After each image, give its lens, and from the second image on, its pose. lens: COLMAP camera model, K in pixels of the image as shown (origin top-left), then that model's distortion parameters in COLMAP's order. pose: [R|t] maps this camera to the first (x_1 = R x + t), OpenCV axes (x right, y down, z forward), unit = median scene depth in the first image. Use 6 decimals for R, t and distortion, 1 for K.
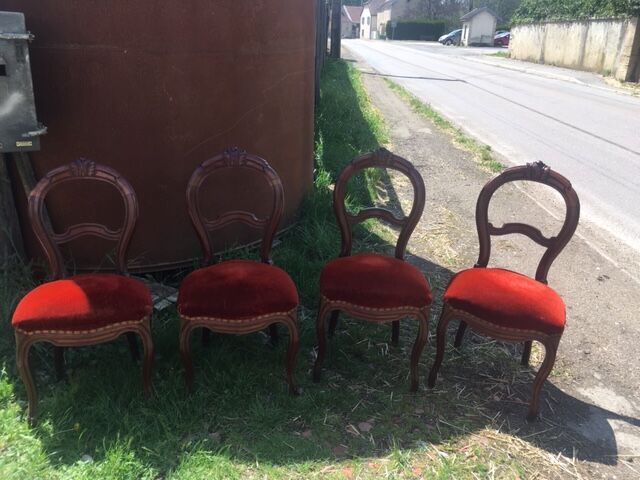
lens RADIAL K [[544.4, 0, 318.6], [0, 544.4, 239.6], [0, 0, 1]] dist [0.076324, -0.096984]
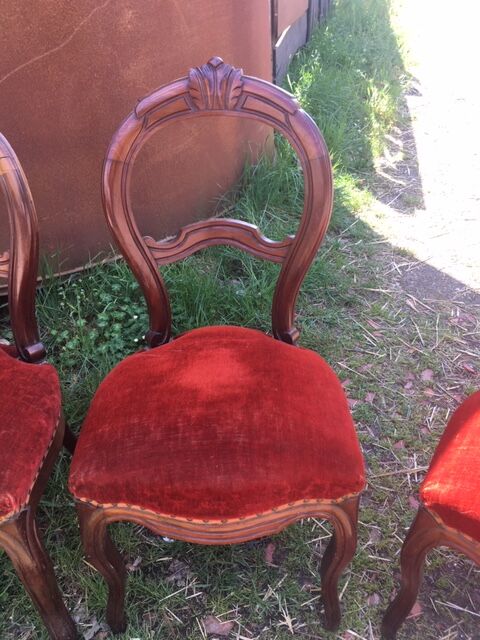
lens RADIAL K [[544.4, 0, 239.7], [0, 544.4, 320.9], [0, 0, 1]] dist [0.076324, -0.096984]
pose [[0.978674, 0.038523, -0.201776, 0.115573], [0.010586, 0.971495, 0.236823, -0.059611], [0.205148, -0.233909, 0.950369, 0.418276]]
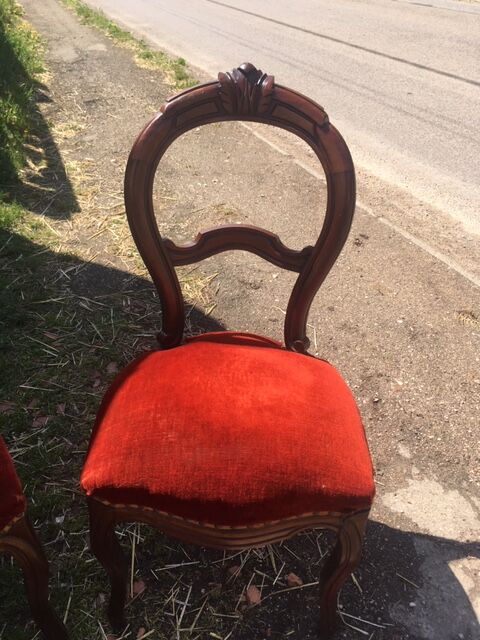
lens RADIAL K [[544.4, 0, 241.3], [0, 544.4, 322.5], [0, 0, 1]] dist [0.076324, -0.096984]
pose [[0.924390, -0.261539, 0.277668, 0.163280], [0.182506, 0.942455, 0.280126, -0.054440], [-0.334954, -0.208270, 0.918929, 0.409465]]
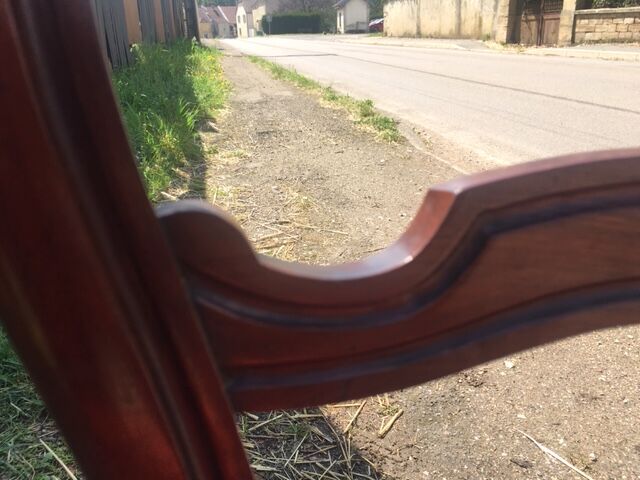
lens RADIAL K [[544.4, 0, 319.5], [0, 544.4, 236.4], [0, 0, 1]] dist [0.076324, -0.096984]
pose [[0.977597, -0.126079, 0.168550, 0.220604], [0.127515, 0.991834, 0.002320, -0.018740], [-0.167466, 0.019225, 0.985690, 0.661862]]
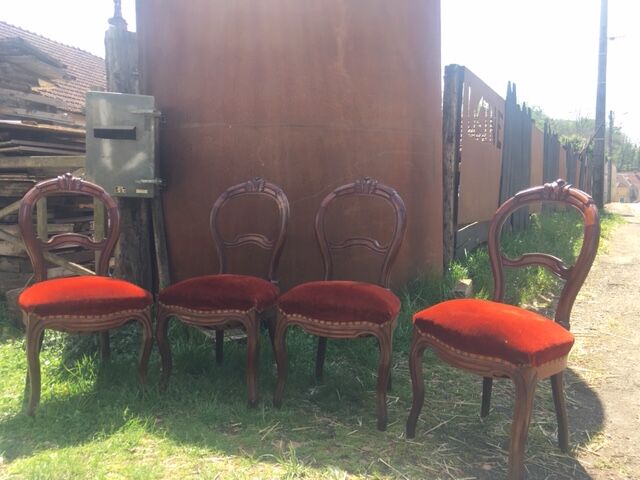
lens RADIAL K [[544.4, 0, 316.4], [0, 544.4, 235.3], [0, 0, 1]] dist [0.076324, -0.096984]
pose [[0.879145, 0.008176, -0.476484, 0.325361], [-0.150504, 0.953443, -0.261331, 0.147250], [0.452164, 0.301461, 0.839446, 0.099882]]
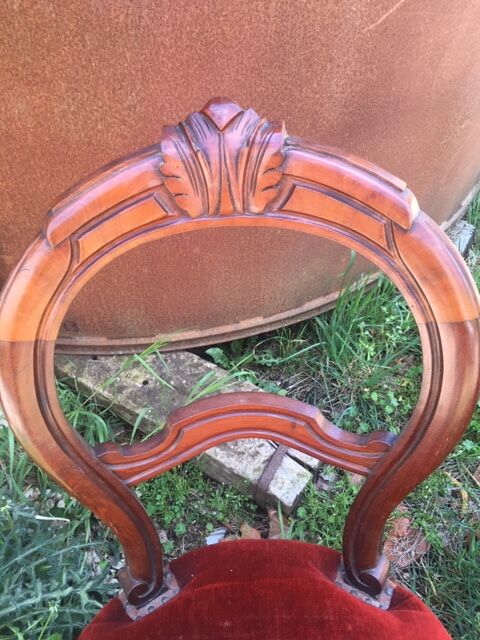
lens RADIAL K [[544.4, 0, 242.5], [0, 544.4, 320.5], [0, 0, 1]] dist [0.076324, -0.096984]
pose [[0.999231, 0.037100, -0.012688, -0.265698], [-0.028083, 0.903004, 0.428712, -0.122959], [0.027362, -0.428026, 0.903352, 0.586080]]
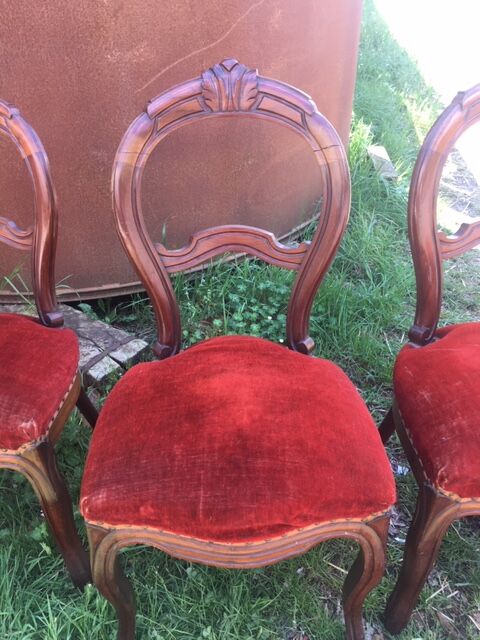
lens RADIAL K [[544.4, 0, 239.9], [0, 544.4, 320.5], [0, 0, 1]] dist [0.076324, -0.096984]
pose [[0.992001, 0.042336, -0.118916, -0.062424], [-0.015569, 0.975921, 0.217567, -0.049254], [0.125263, -0.213975, 0.968774, 0.390834]]
